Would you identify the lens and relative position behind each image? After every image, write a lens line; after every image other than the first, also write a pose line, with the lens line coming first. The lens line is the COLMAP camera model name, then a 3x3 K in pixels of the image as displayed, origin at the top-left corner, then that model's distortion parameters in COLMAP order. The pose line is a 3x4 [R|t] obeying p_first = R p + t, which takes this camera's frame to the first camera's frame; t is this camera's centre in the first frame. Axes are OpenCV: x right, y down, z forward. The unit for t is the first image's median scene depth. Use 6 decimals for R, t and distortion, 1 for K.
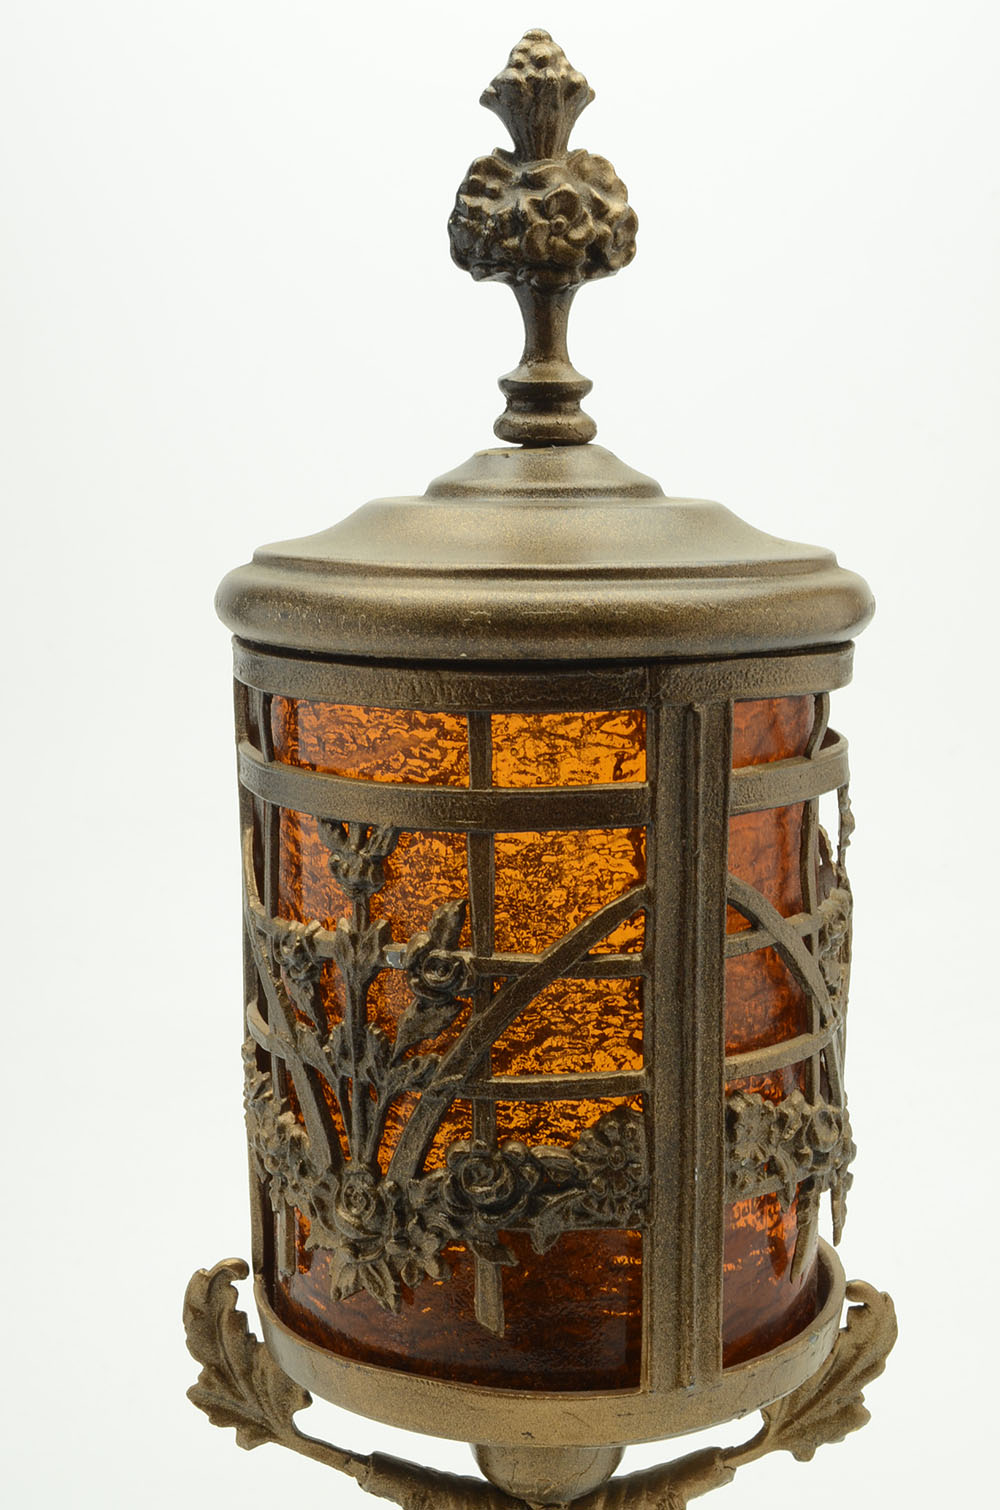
lens RADIAL K [[2411.9, 0, 500.0], [0, 2411.9, 755.0], [0, 0, 1]] dist [0.013709, -0.016958]
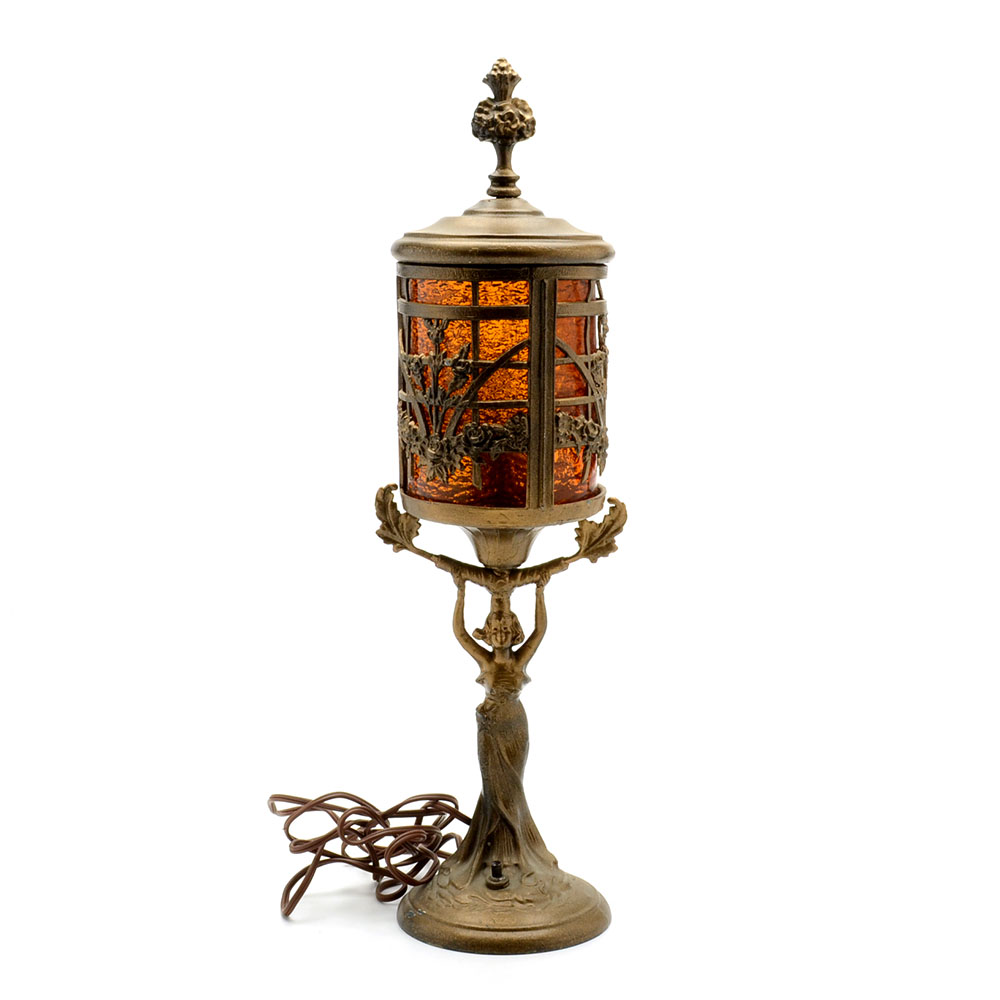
lens RADIAL K [[1800.6, 0, 500.0], [0, 1800.6, 500.0], [0, 0, 1]] dist [-0.011571, 0.054606]
pose [[0.998772, 0.019209, -0.045666, 0.124264], [-0.018365, 0.999654, 0.018840, 0.202759], [0.046012, -0.017978, 0.998779, -1.222209]]
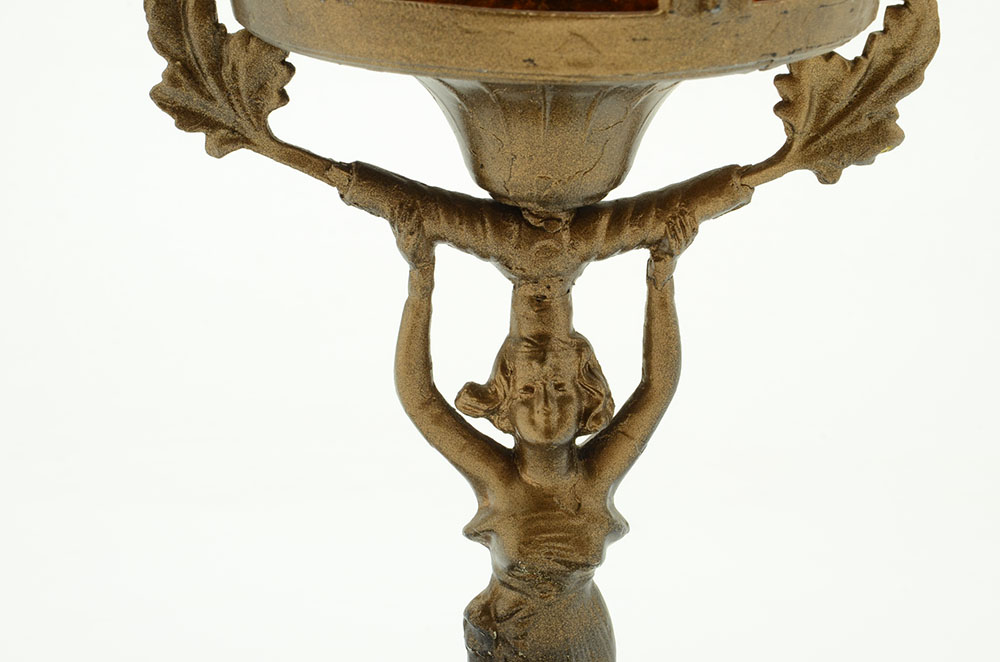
lens RADIAL K [[2308.3, 0, 500.0], [0, 2308.3, 331.0], [0, 0, 1]] dist [0.084838, 0.488282]
pose [[0.999902, 0.012892, 0.005486, -0.002626], [-0.013592, 0.987571, 0.156583, 0.237024], [-0.003400, -0.156642, 0.987650, 0.144067]]
